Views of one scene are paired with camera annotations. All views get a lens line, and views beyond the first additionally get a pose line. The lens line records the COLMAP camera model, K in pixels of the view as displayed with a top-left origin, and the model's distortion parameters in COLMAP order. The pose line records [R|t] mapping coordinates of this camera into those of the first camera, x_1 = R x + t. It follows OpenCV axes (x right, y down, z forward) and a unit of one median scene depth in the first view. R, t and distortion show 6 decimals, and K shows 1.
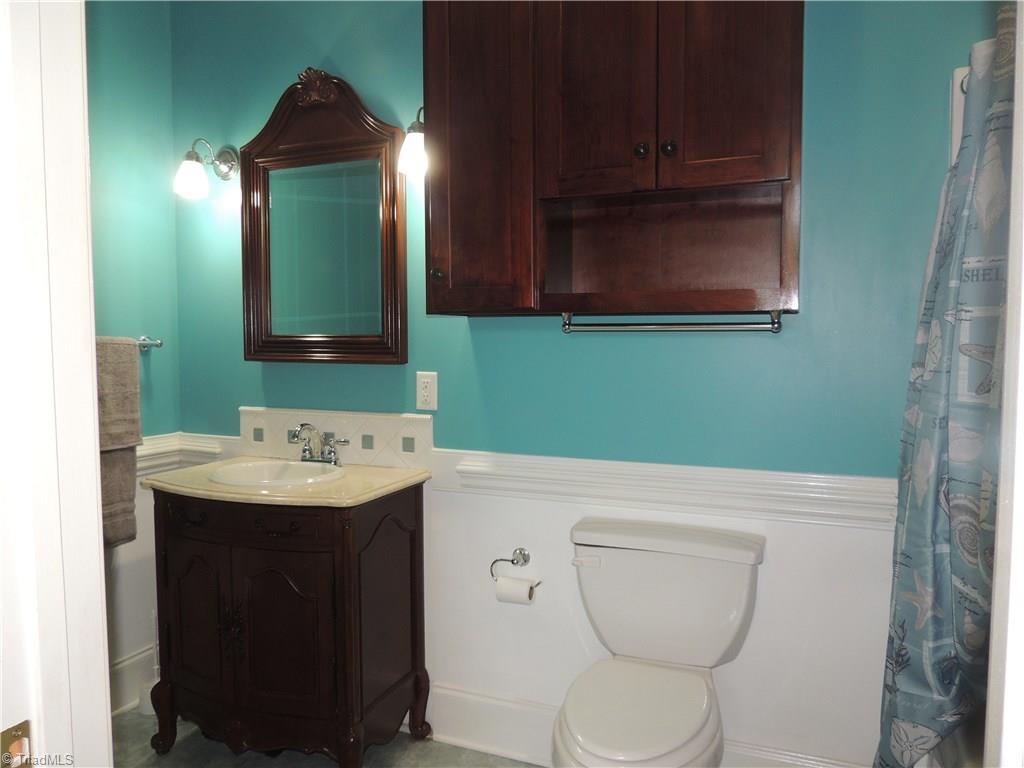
lens RADIAL K [[733.2, 0, 512.0], [0, 733.2, 384.0], [0, 0, 1]] dist [-0.015644, -0.001329]
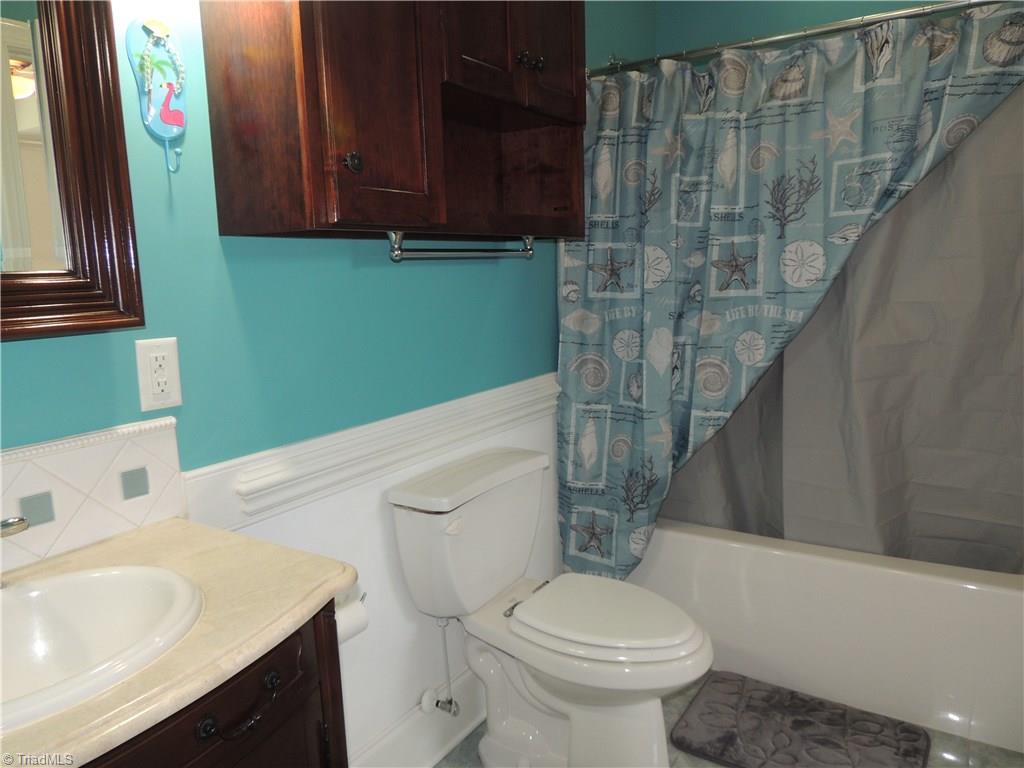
lens RADIAL K [[733.2, 0, 512.0], [0, 733.2, 384.0], [0, 0, 1]] dist [-0.015644, -0.001329]
pose [[0.178175, -0.158950, 0.971076, -0.597617], [0.098512, 0.984790, 0.143120, -0.034897], [-0.979055, 0.070162, 0.191123, 0.649428]]
